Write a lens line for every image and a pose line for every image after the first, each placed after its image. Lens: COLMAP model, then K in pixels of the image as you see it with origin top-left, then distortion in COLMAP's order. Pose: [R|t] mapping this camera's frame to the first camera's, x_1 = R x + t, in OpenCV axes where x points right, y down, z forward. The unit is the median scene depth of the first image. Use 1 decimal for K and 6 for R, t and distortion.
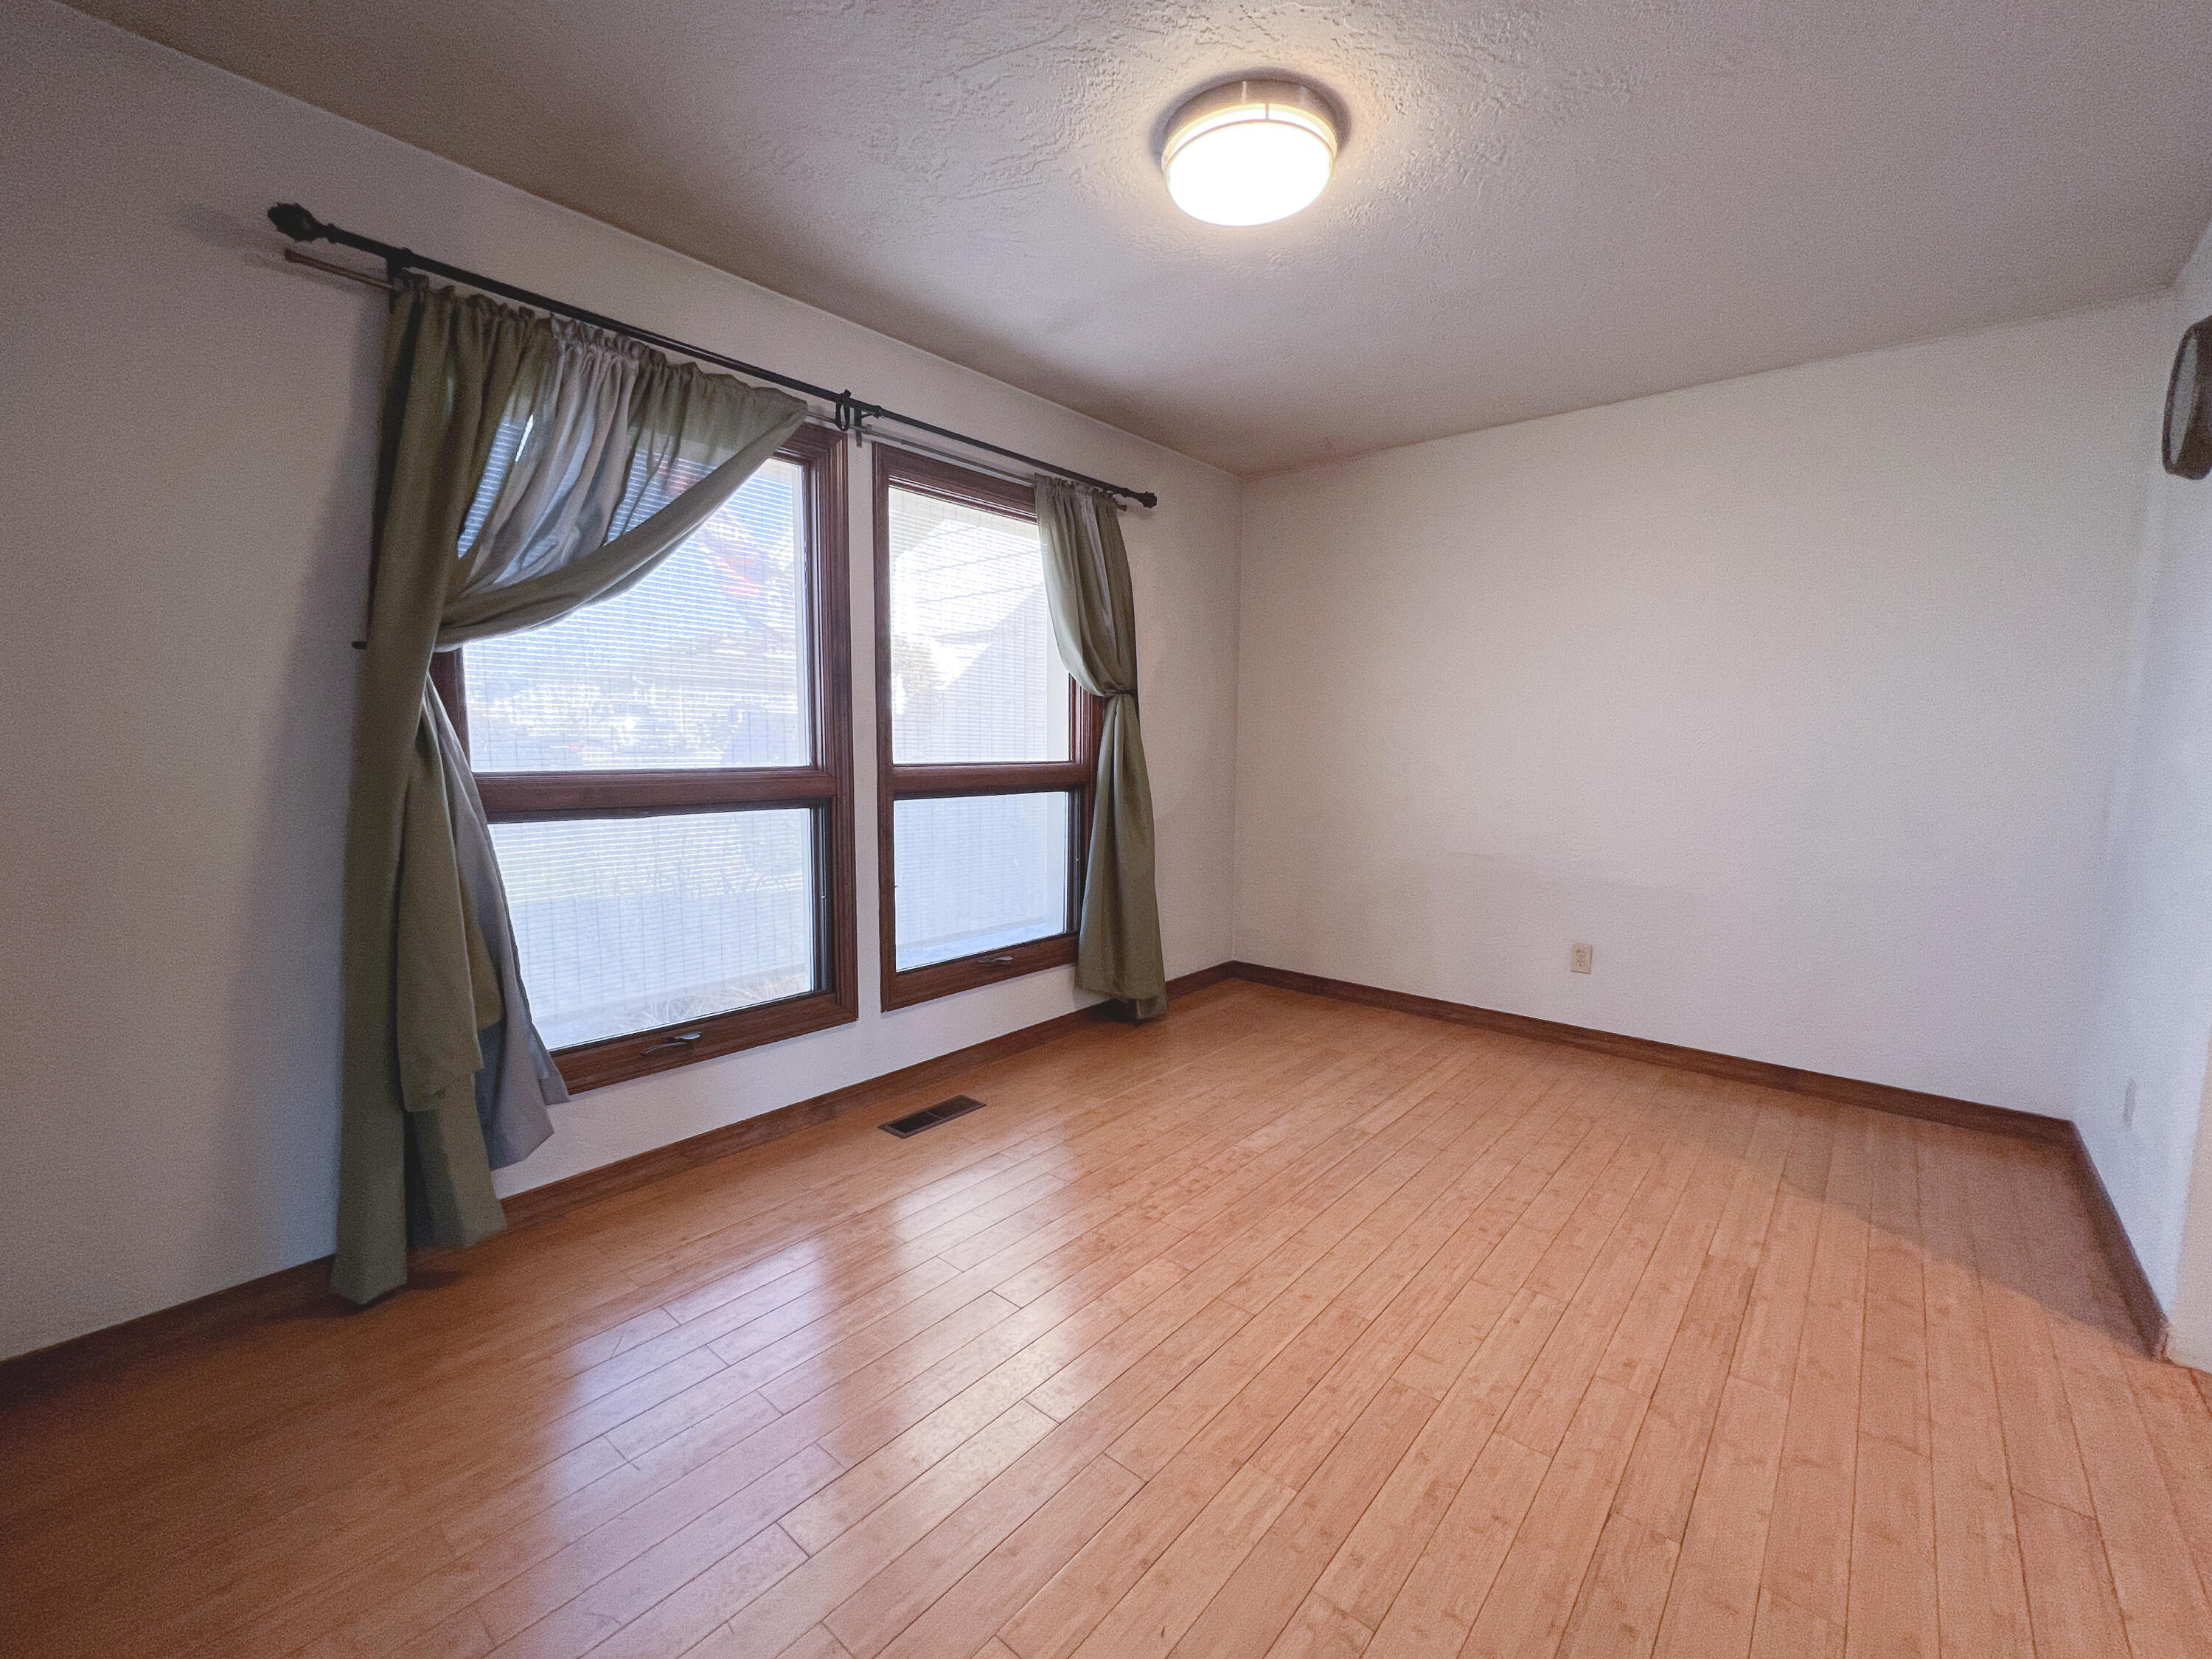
lens RADIAL K [[909.9, 0, 1106.2], [0, 909.9, 830.1], [0, 0, 1]] dist [-0.001730, 0.000734]
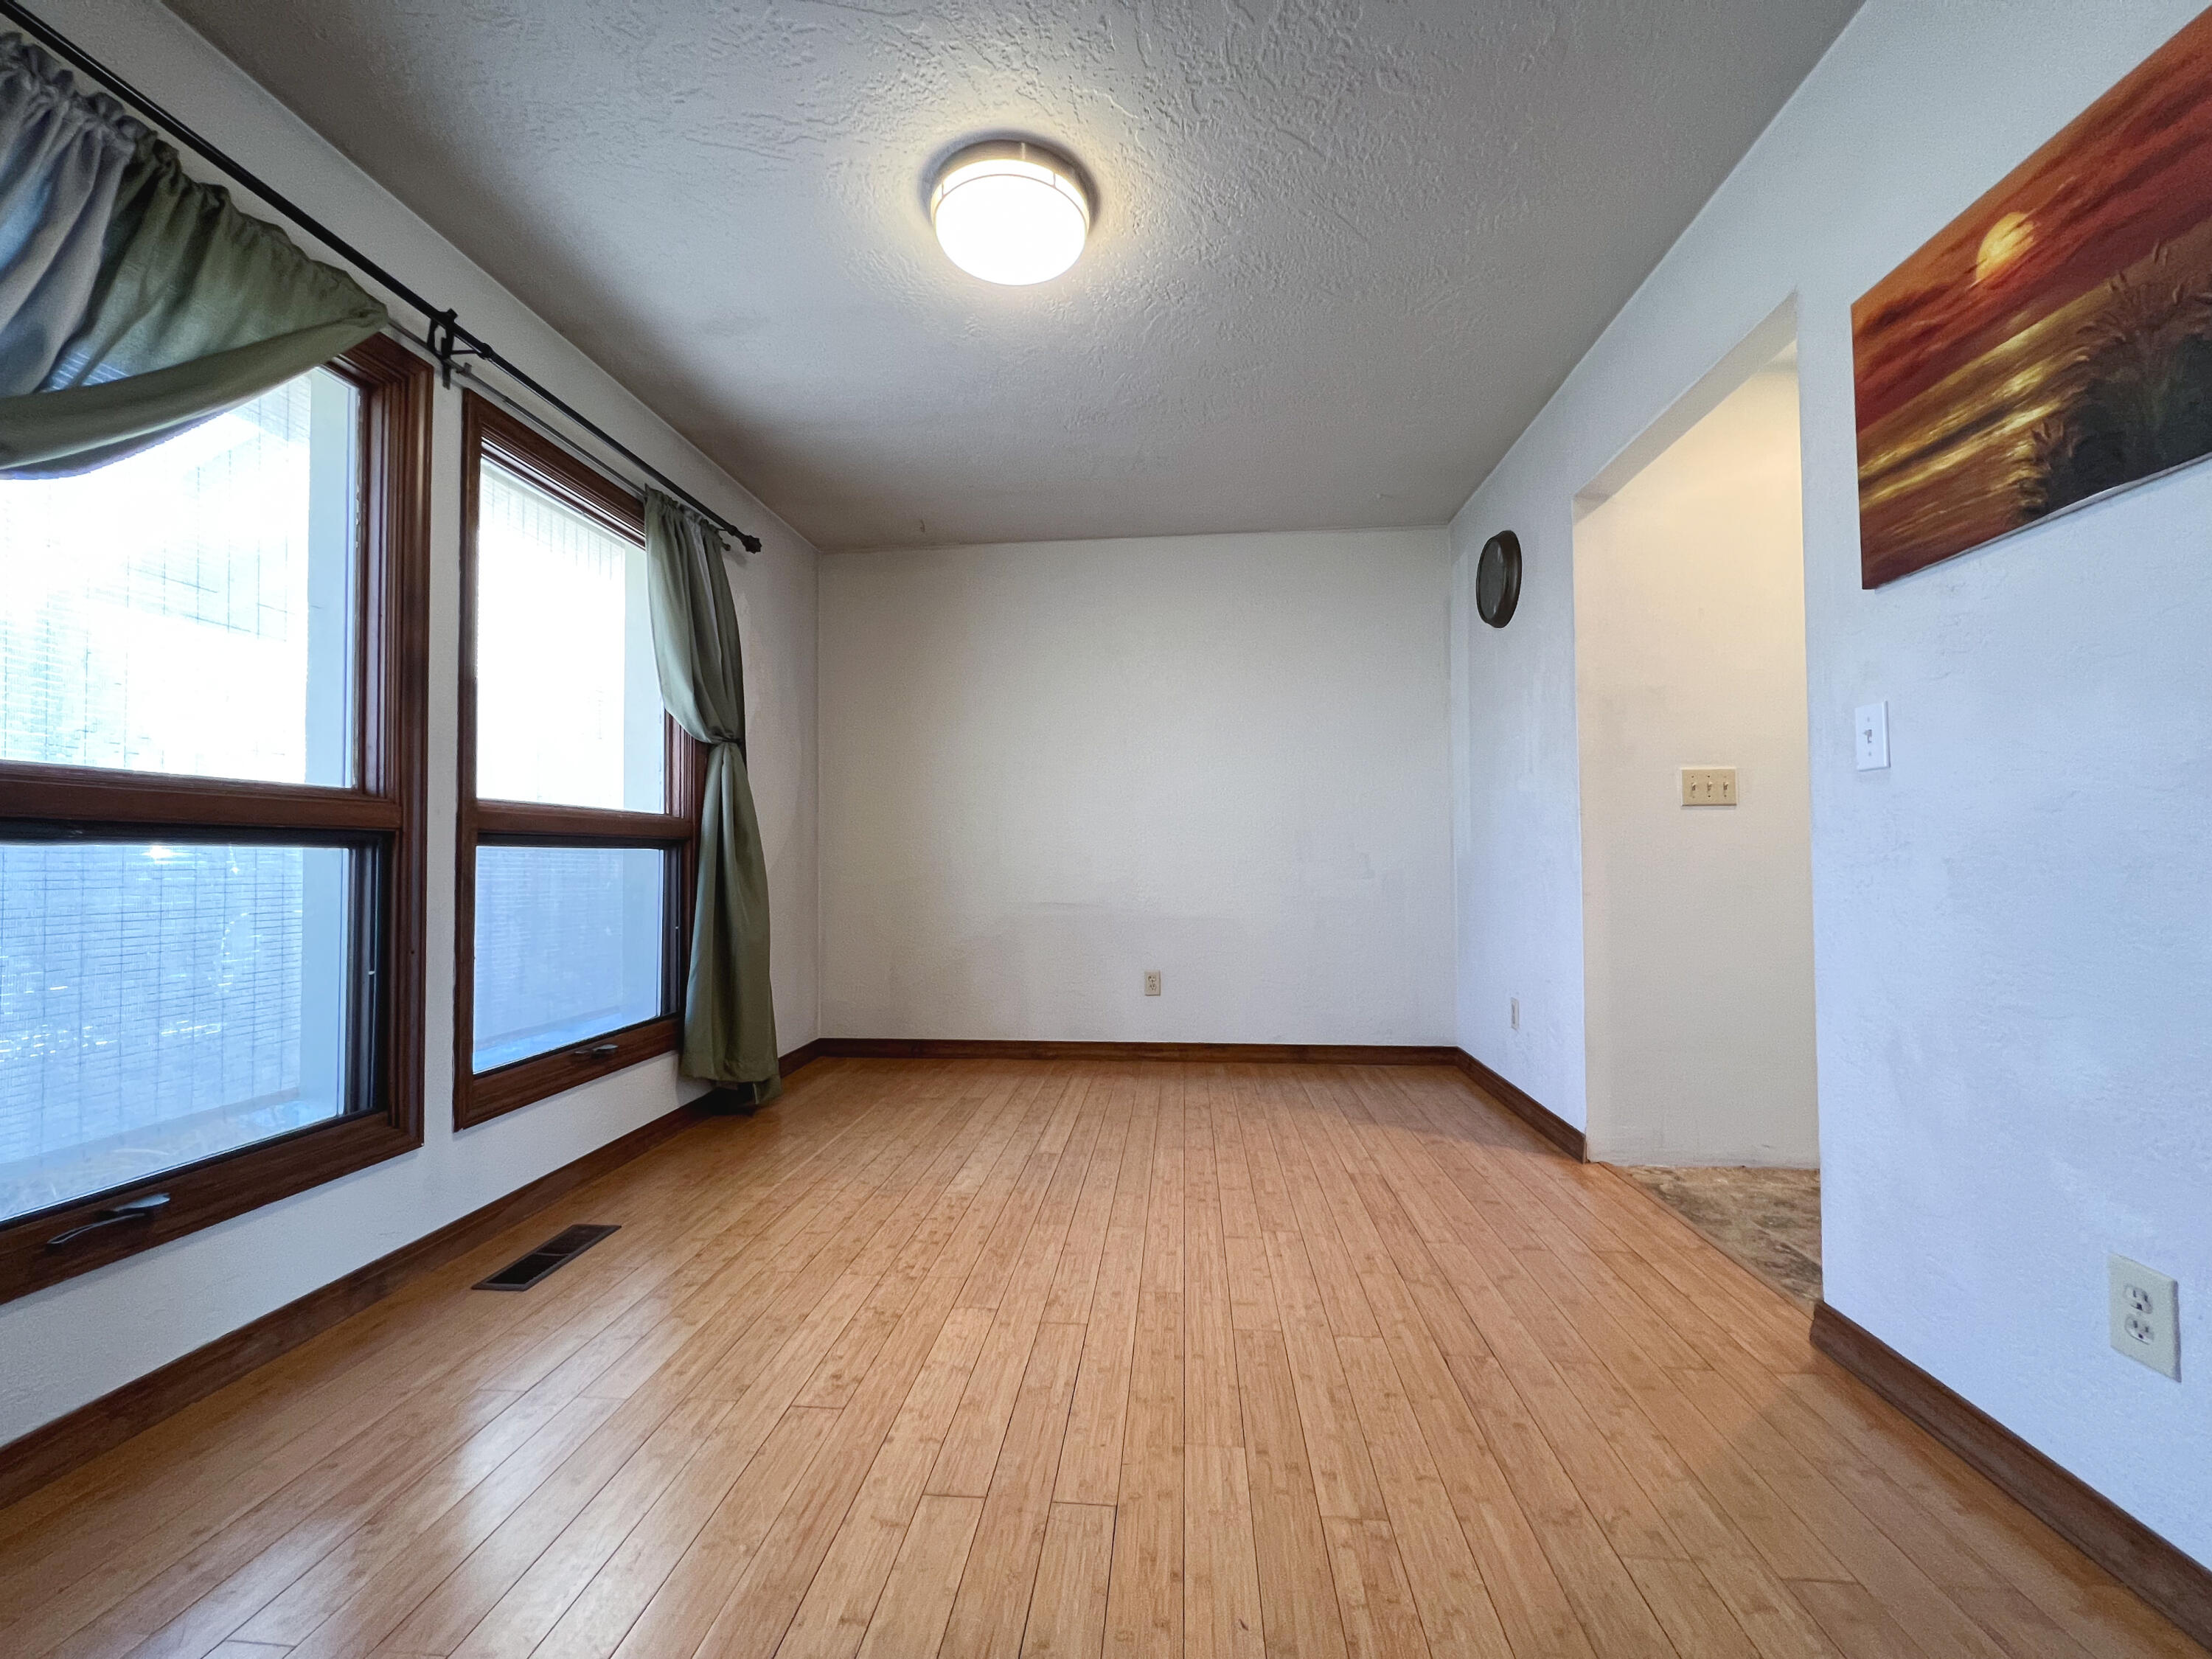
lens RADIAL K [[871.6, 0, 1103.9], [0, 871.6, 830.1], [0, 0, 1]] dist [-0.001747, 0.000501]
pose [[0.820836, 0.002568, 0.571159, -0.231044], [0.069030, 0.992214, -0.103666, 0.072820], [-0.566978, 0.124520, 0.814267, 0.113448]]
